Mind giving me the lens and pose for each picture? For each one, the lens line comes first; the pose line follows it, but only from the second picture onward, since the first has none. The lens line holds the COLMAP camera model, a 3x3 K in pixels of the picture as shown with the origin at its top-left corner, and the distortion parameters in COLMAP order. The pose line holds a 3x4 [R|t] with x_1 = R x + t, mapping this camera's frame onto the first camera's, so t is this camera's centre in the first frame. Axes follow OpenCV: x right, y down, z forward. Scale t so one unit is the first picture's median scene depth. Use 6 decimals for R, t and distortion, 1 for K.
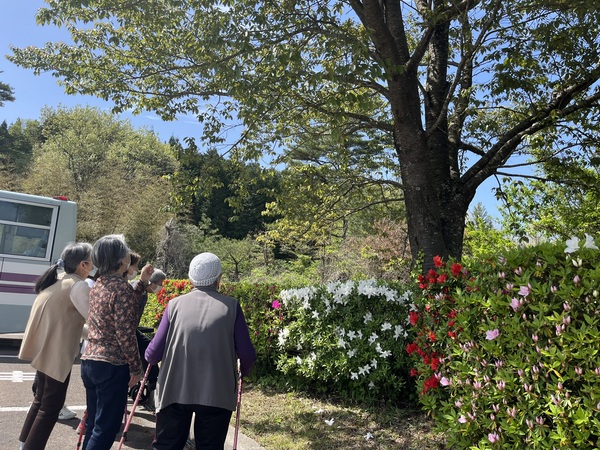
lens RADIAL K [[453.7, 0, 299.8], [0, 453.7, 225.3], [0, 0, 1]] dist [-0.002073, -0.000428]
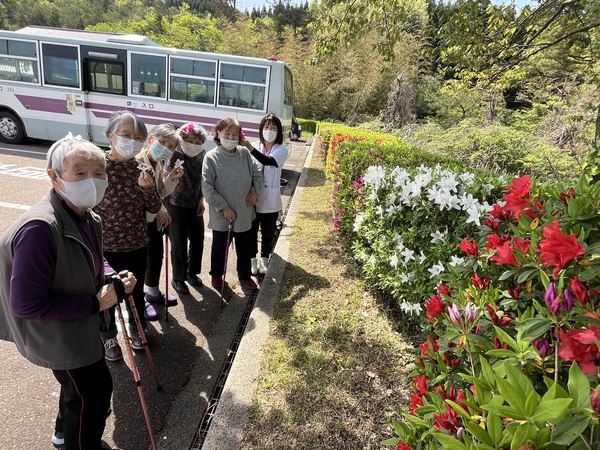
lens RADIAL K [[314.3, 0, 300.2], [0, 314.3, 225.9], [0, 0, 1]] dist [0.001195, 0.000072]
pose [[0.800740, 0.221912, -0.556390, 0.112682], [0.037495, 0.908457, 0.416292, 0.000494], [0.597837, -0.354204, 0.719118, 0.276561]]
